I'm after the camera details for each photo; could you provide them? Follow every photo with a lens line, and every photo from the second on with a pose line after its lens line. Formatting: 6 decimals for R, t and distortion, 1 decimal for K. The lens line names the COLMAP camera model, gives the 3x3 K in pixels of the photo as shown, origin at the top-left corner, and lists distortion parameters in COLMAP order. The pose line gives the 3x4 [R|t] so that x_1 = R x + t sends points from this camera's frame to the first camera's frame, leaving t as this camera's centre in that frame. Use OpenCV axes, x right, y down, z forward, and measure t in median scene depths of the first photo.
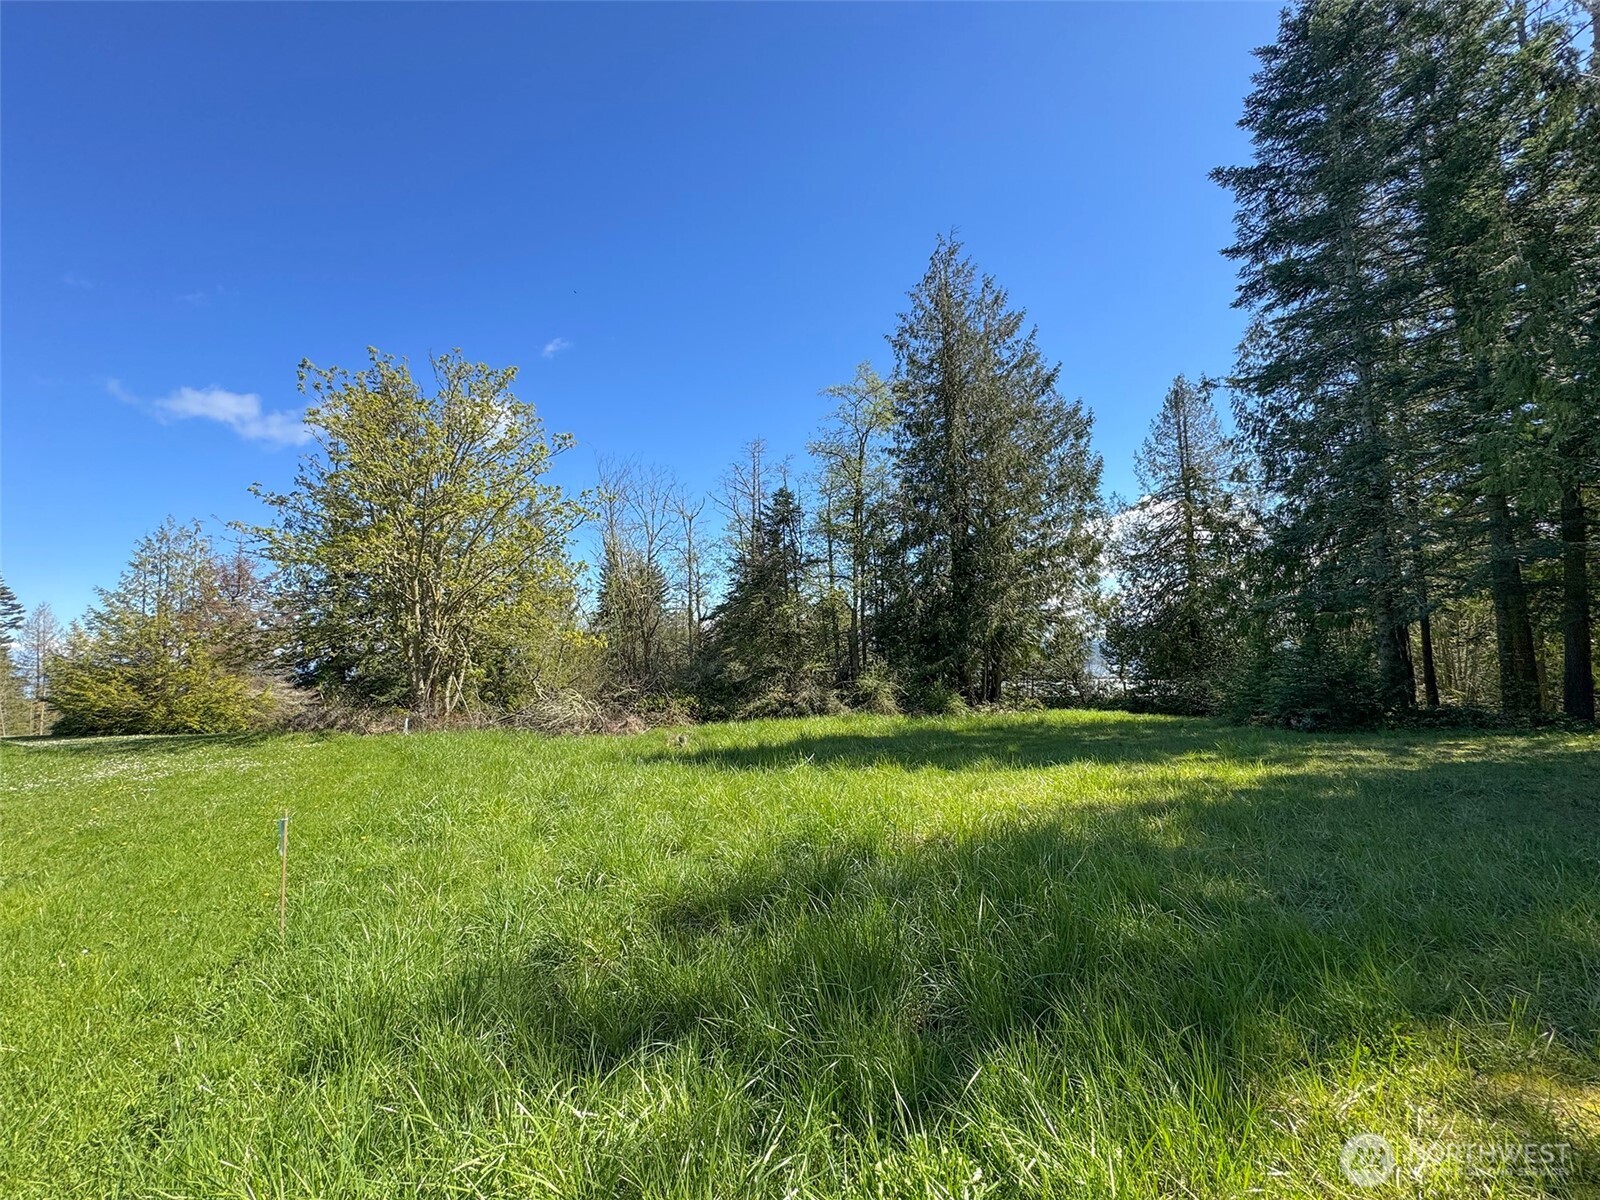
lens RADIAL K [[635.6, 0, 800.0], [0, 635.6, 600.0], [0, 0, 1]] dist [-0.001973, 0.000233]
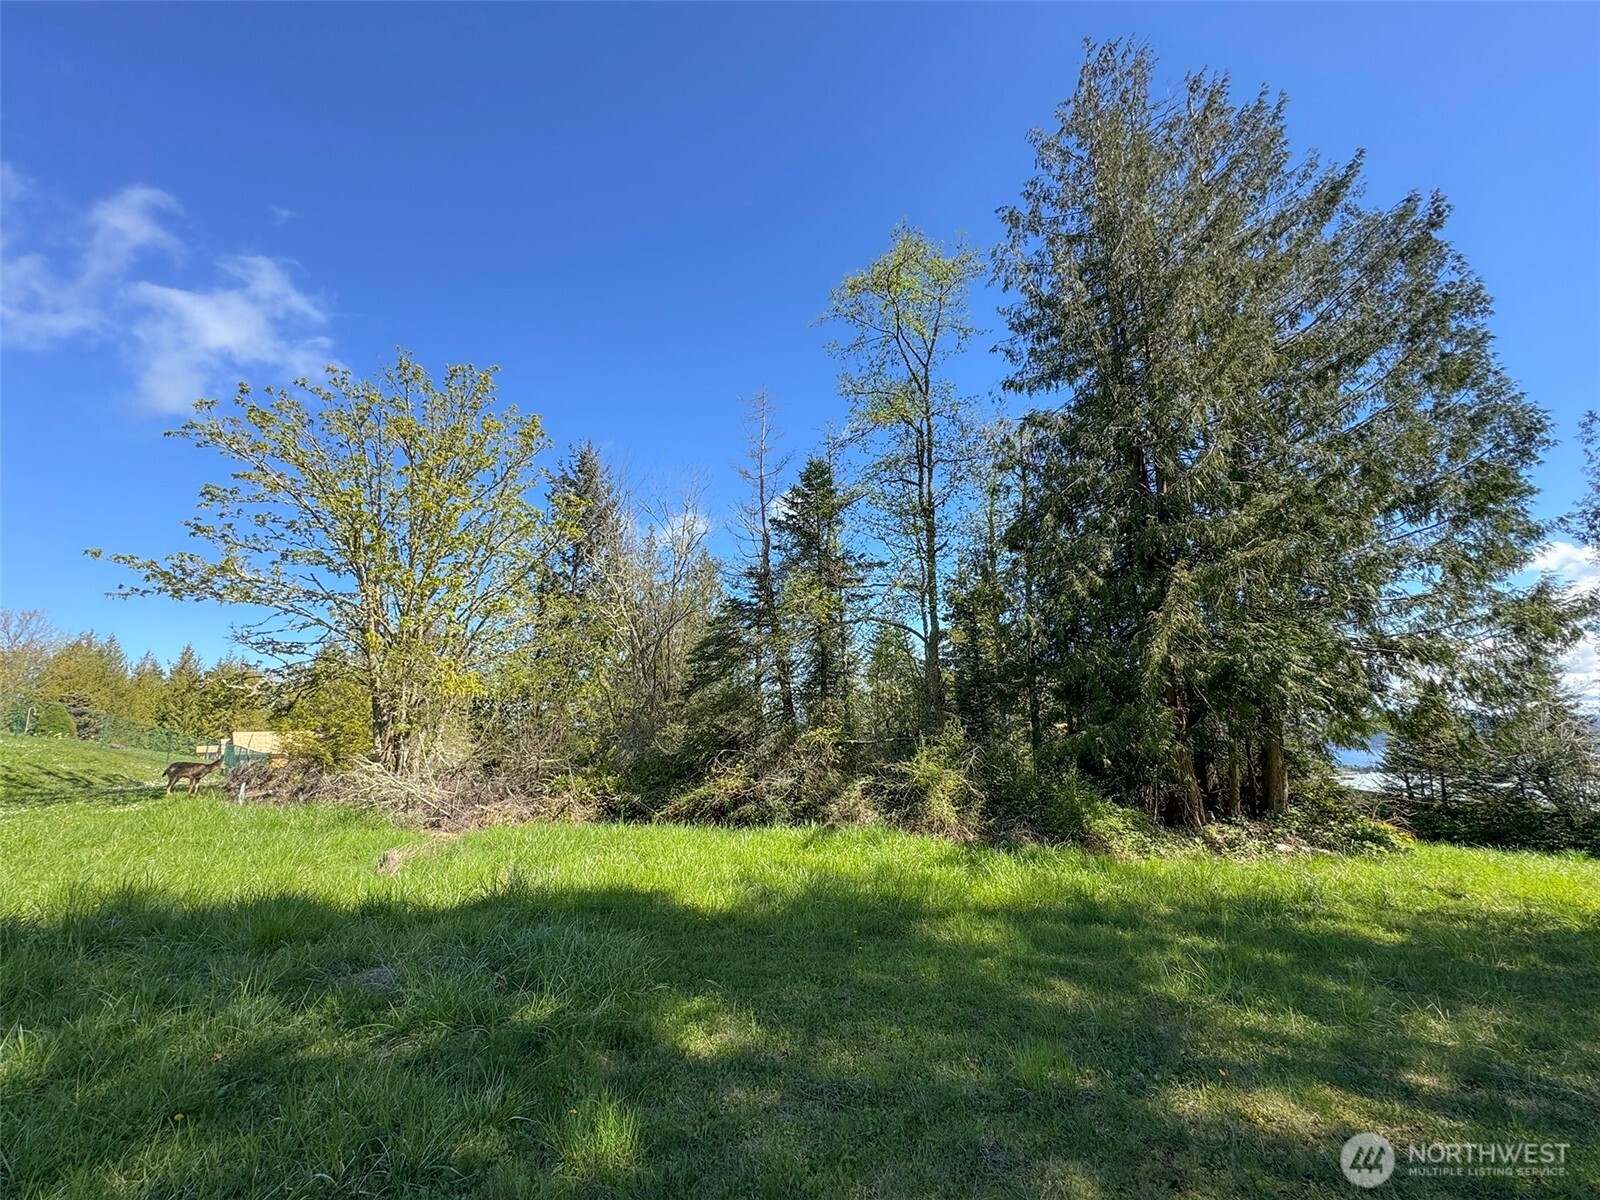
lens RADIAL K [[635.6, 0, 800.0], [0, 635.6, 600.0], [0, 0, 1]] dist [-0.001973, 0.000233]
pose [[0.881983, -0.067485, -0.466424, 0.239949], [0.018985, 0.993979, -0.107917, 0.037110], [0.470898, 0.086326, 0.877954, 0.392787]]
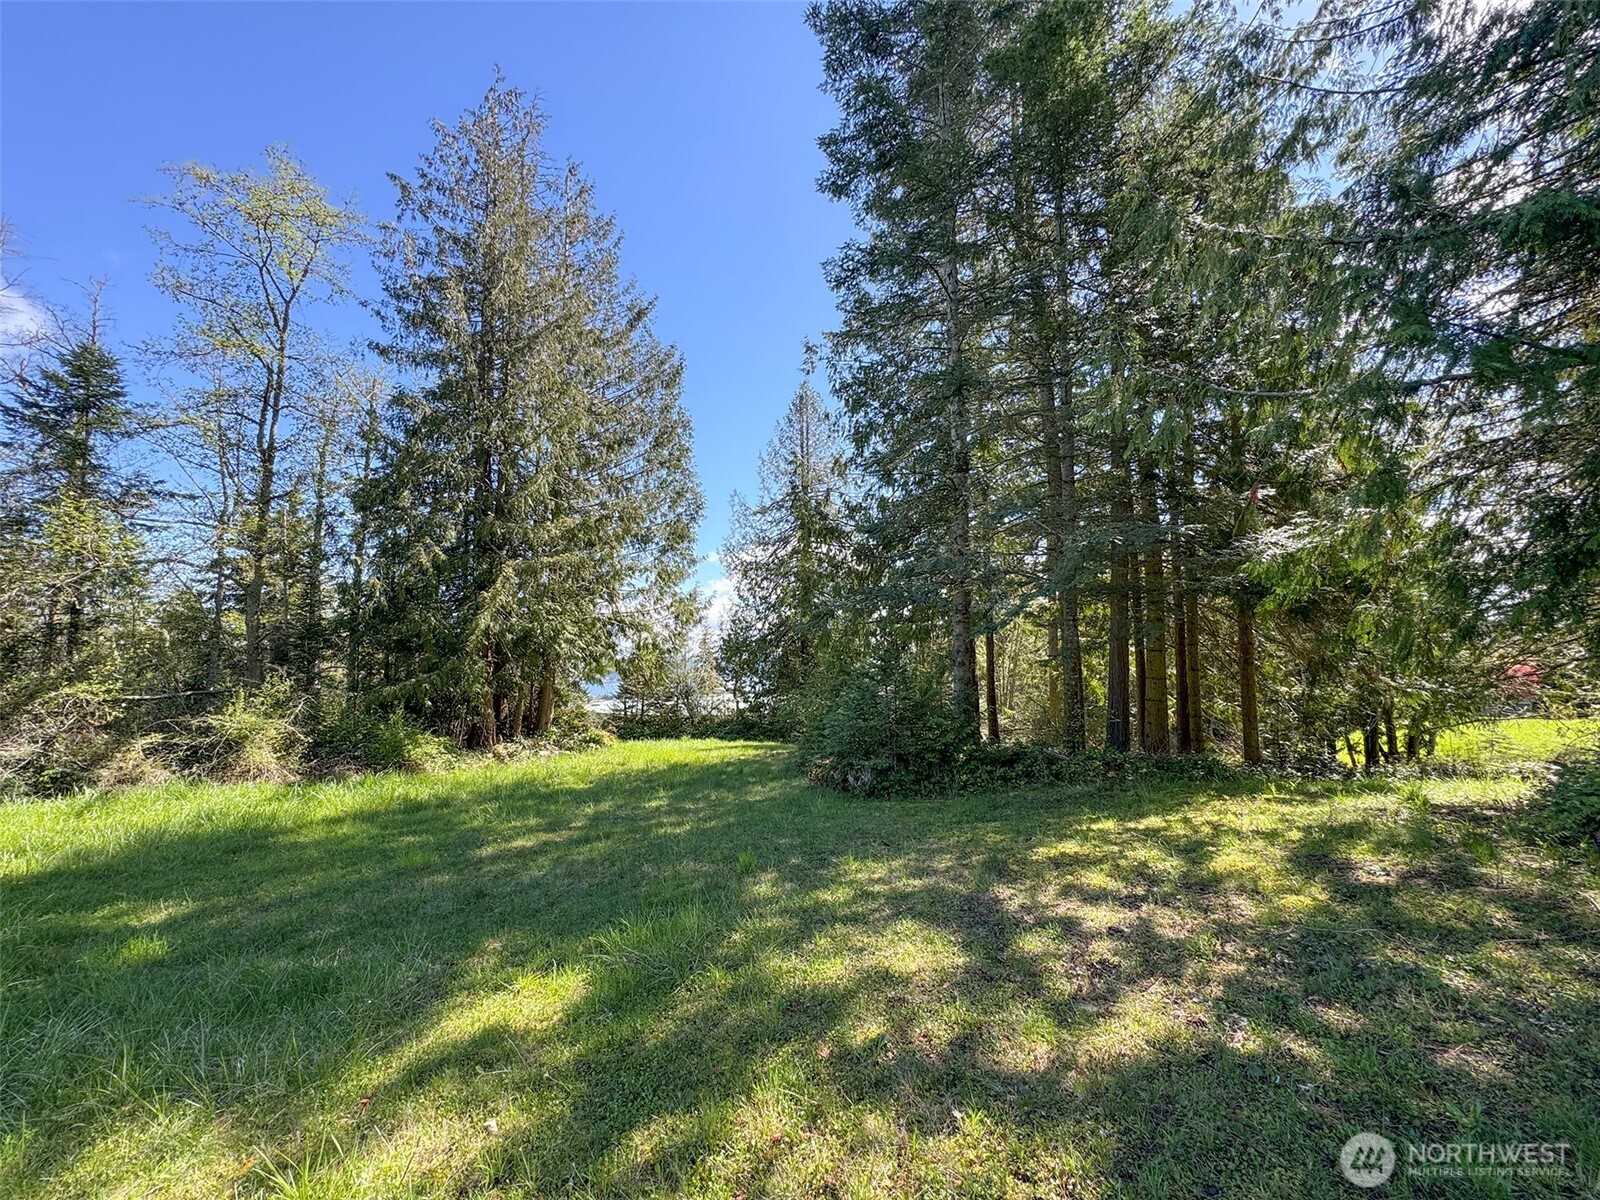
lens RADIAL K [[635.6, 0, 800.0], [0, 635.6, 600.0], [0, 0, 1]] dist [-0.001973, 0.000233]
pose [[0.873385, 0.061479, 0.483135, 0.223654], [-0.051516, 0.998097, -0.033880, 0.017769], [-0.484299, 0.004701, 0.874890, 0.249315]]
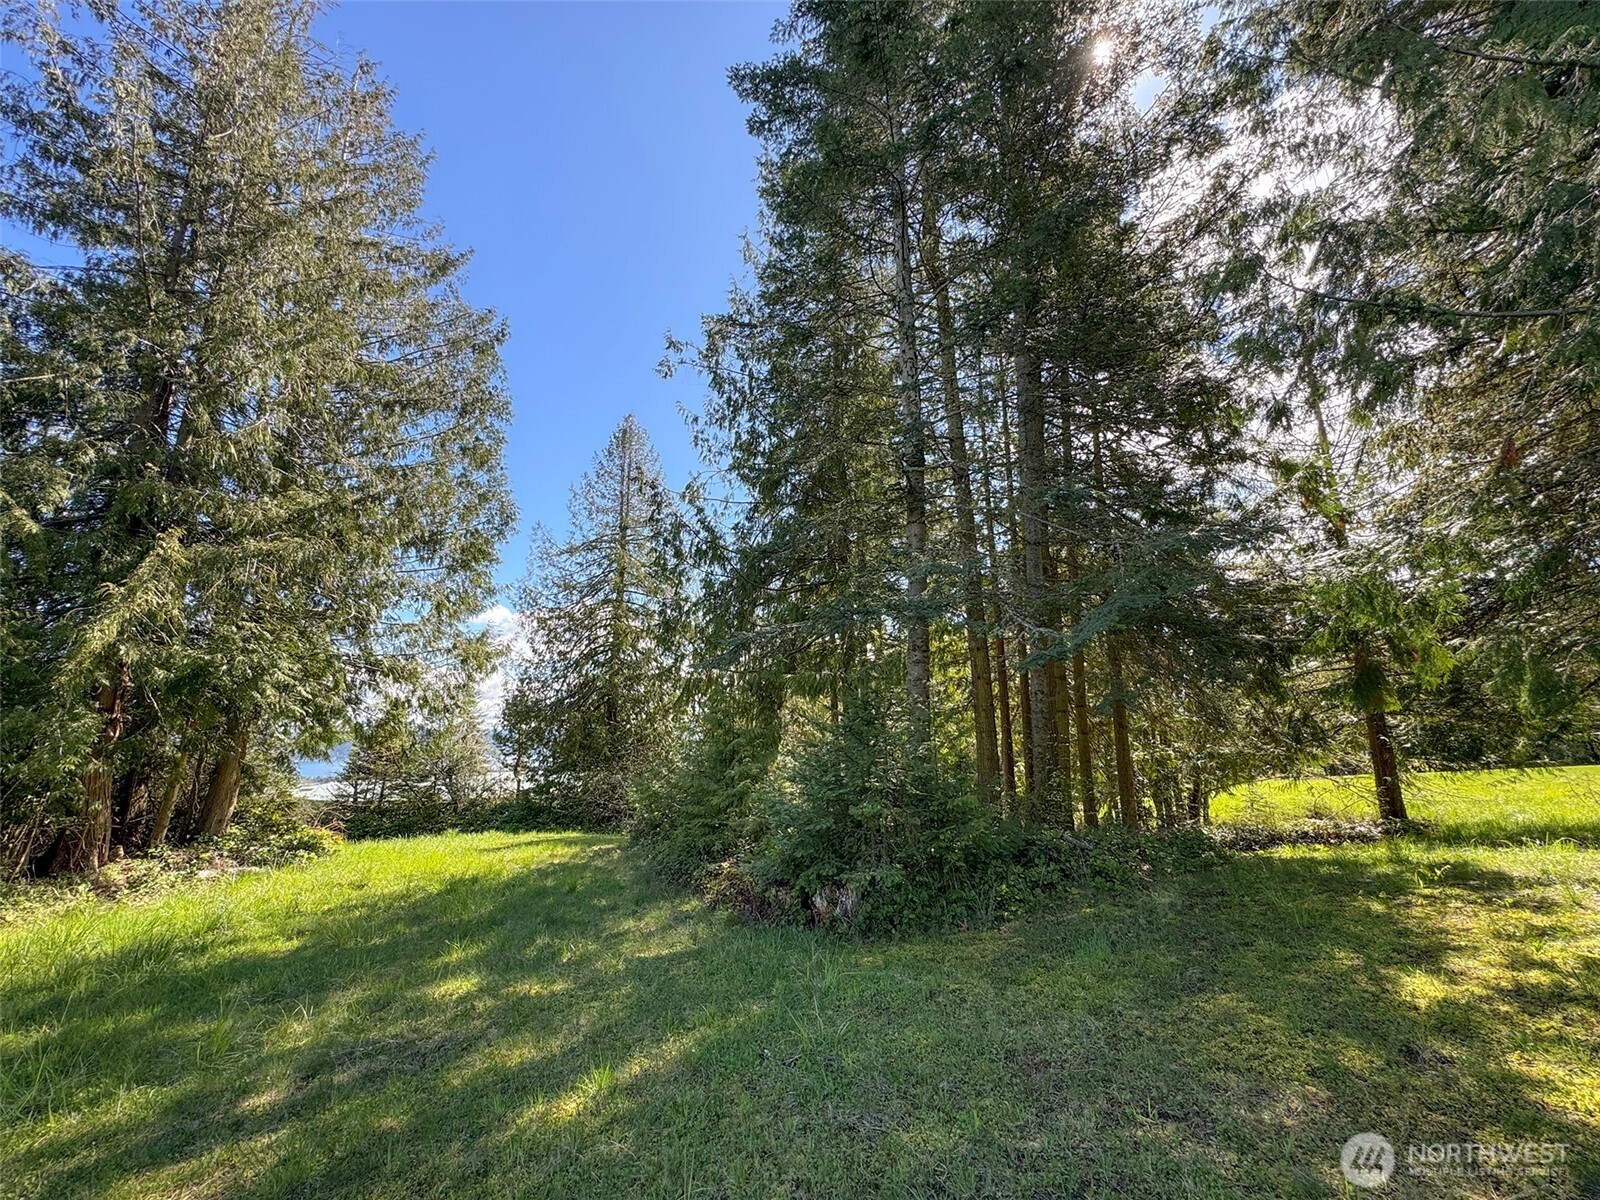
lens RADIAL K [[635.6, 0, 800.0], [0, 635.6, 600.0], [0, 0, 1]] dist [-0.001973, 0.000233]
pose [[0.663214, 0.170493, 0.728752, 0.247839], [-0.069265, 0.983511, -0.167059, 0.040078], [-0.745218, 0.060319, 0.664087, 0.407604]]
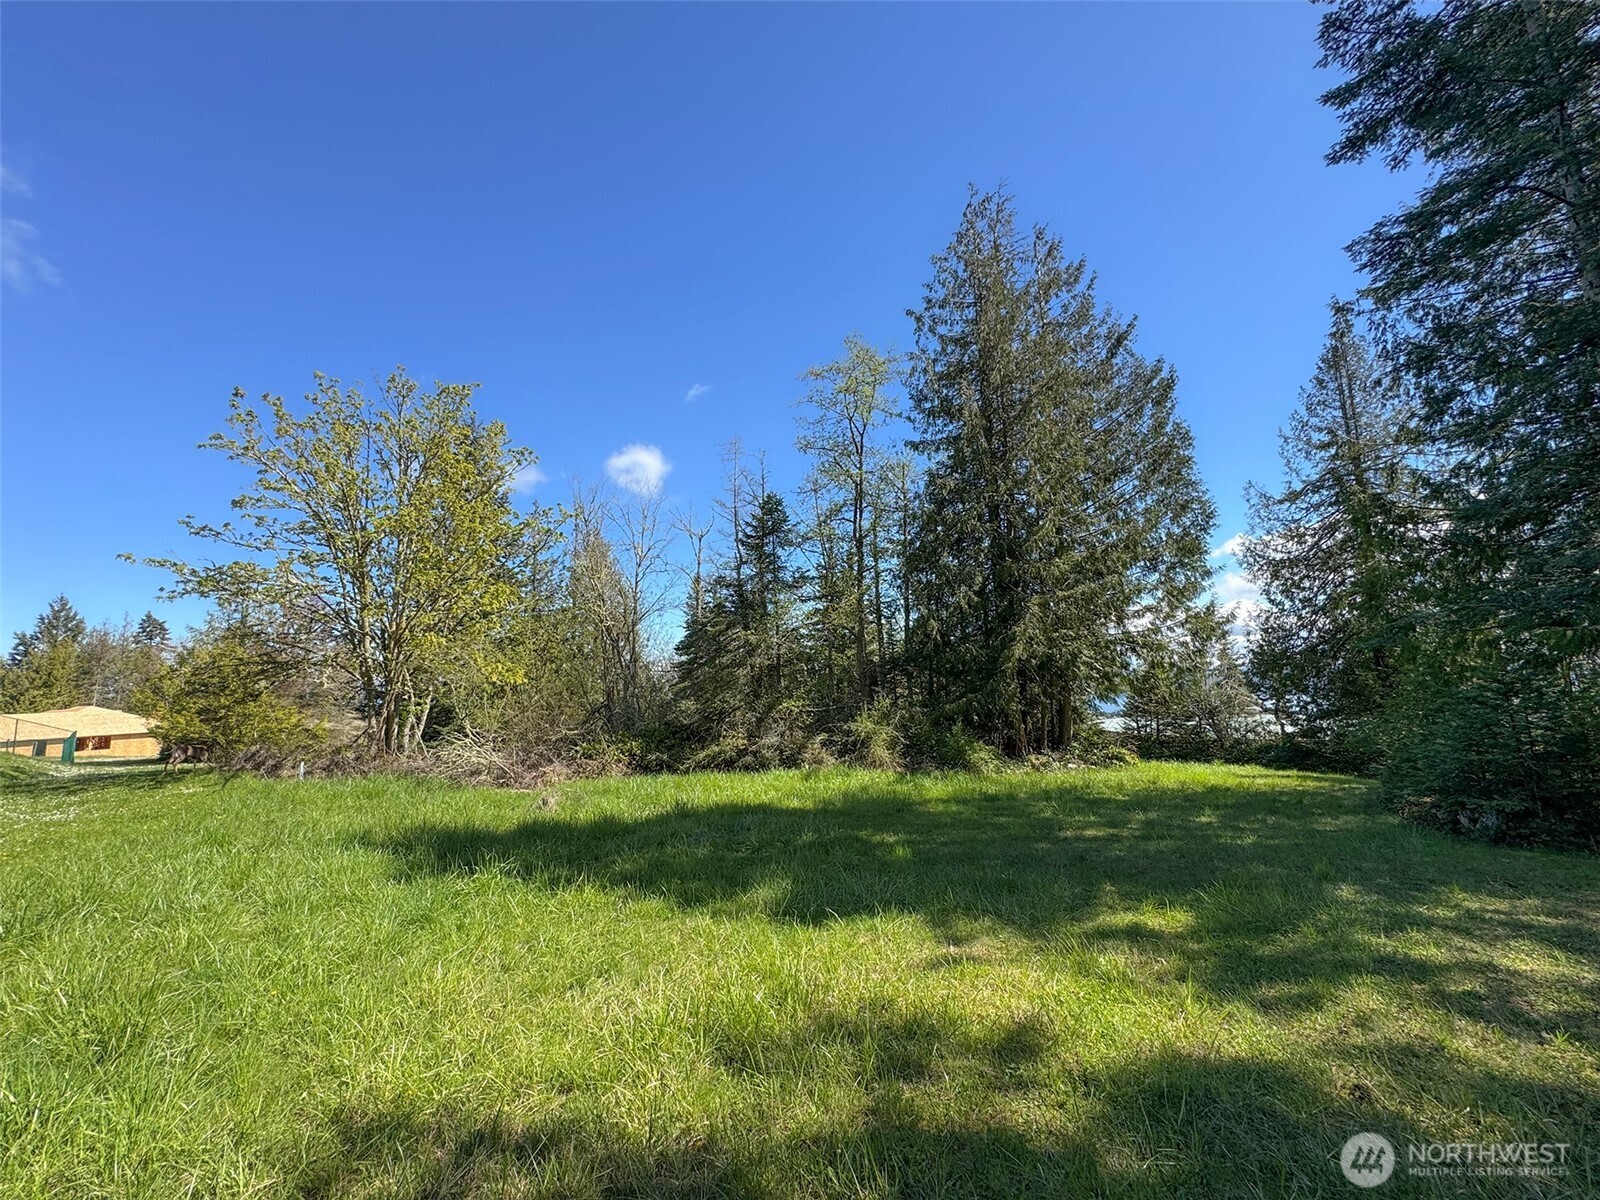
lens RADIAL K [[635.6, 0, 800.0], [0, 635.6, 600.0], [0, 0, 1]] dist [-0.001973, 0.000233]
pose [[0.974563, -0.027729, -0.222391, 0.182548], [0.018119, 0.998816, -0.045140, 0.005097], [0.223379, 0.039963, 0.973912, 0.168762]]
